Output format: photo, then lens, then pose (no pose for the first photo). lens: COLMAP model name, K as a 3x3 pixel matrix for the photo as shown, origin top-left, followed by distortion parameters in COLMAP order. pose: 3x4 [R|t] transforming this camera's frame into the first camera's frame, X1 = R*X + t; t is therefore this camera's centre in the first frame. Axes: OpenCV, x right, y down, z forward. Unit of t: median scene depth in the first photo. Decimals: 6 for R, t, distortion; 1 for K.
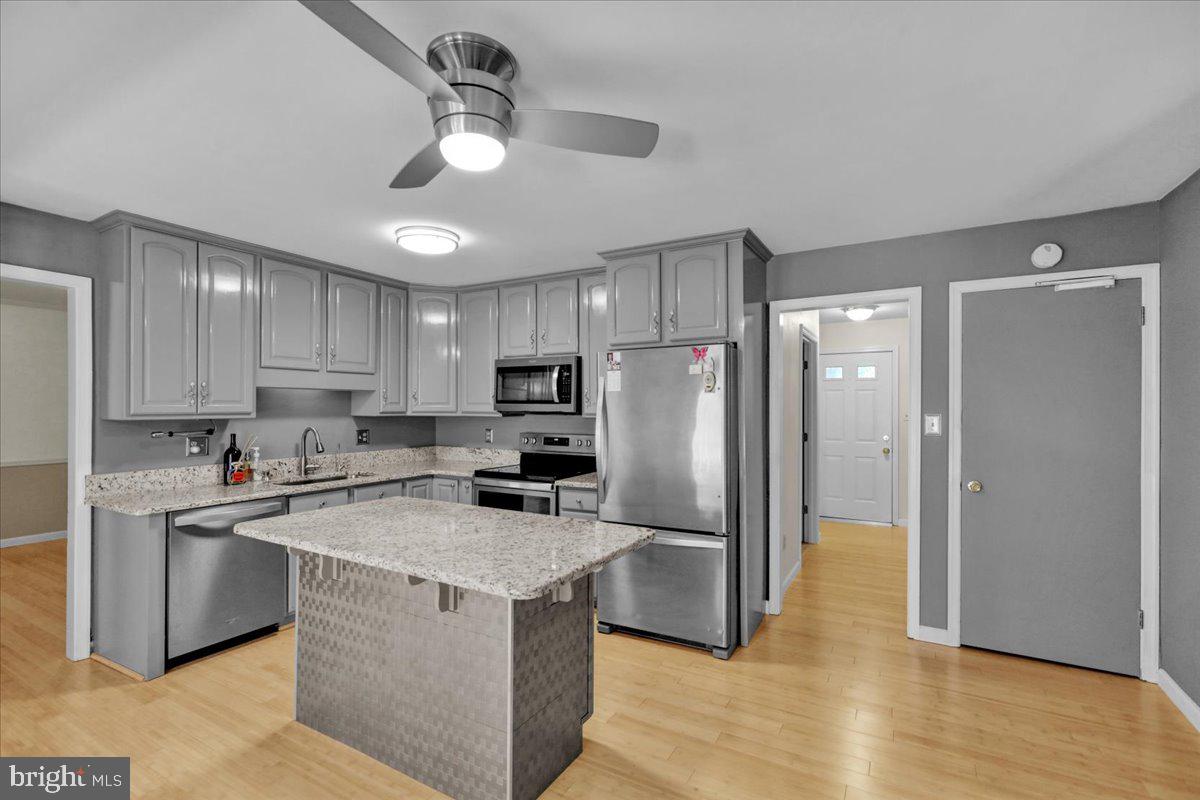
lens RADIAL K [[538.0, 0, 594.8], [0, 538.0, 406.3], [0, 0, 1]] dist [-0.003881, 0.002809]
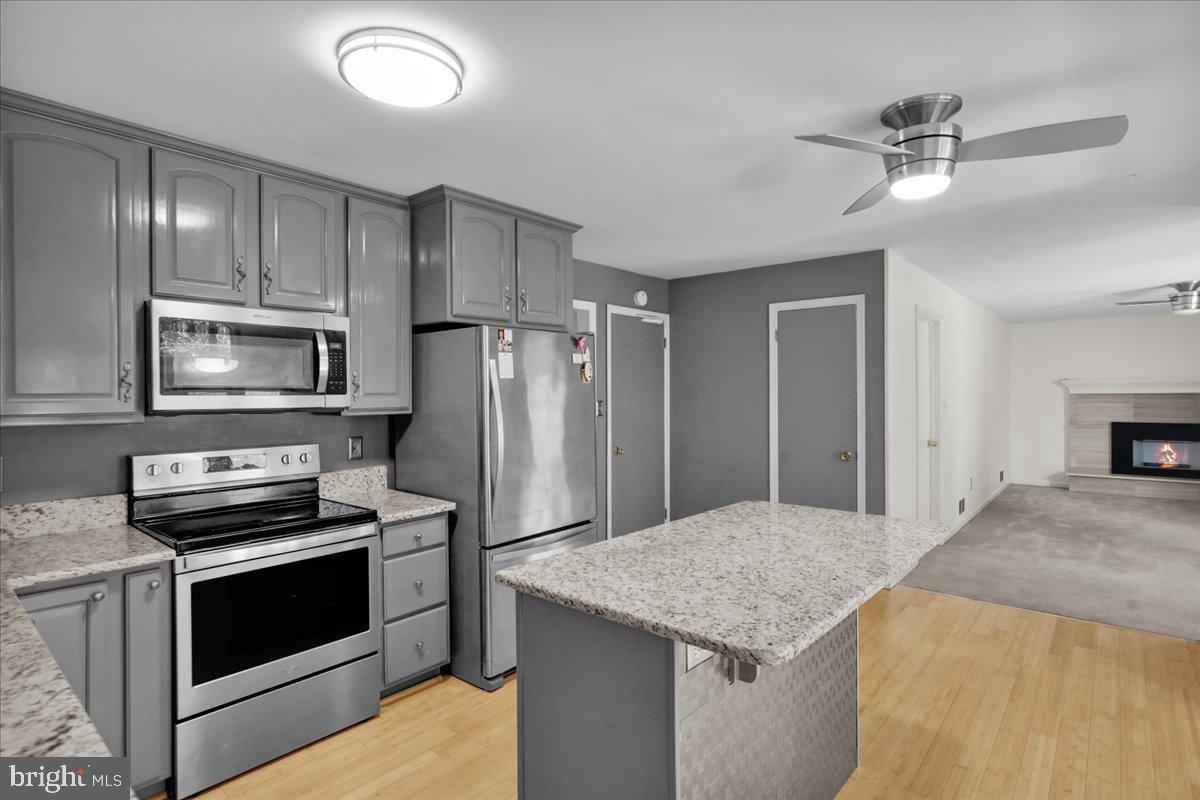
lens RADIAL K [[604.4, 0, 592.7], [0, 604.4, 398.5], [0, 0, 1]] dist [-0.000775, 0.001469]
pose [[0.202420, -0.012656, 0.979217, -0.680515], [0.004800, 0.999917, 0.011931, -0.007040], [-0.979287, 0.002285, 0.202464, 0.581505]]
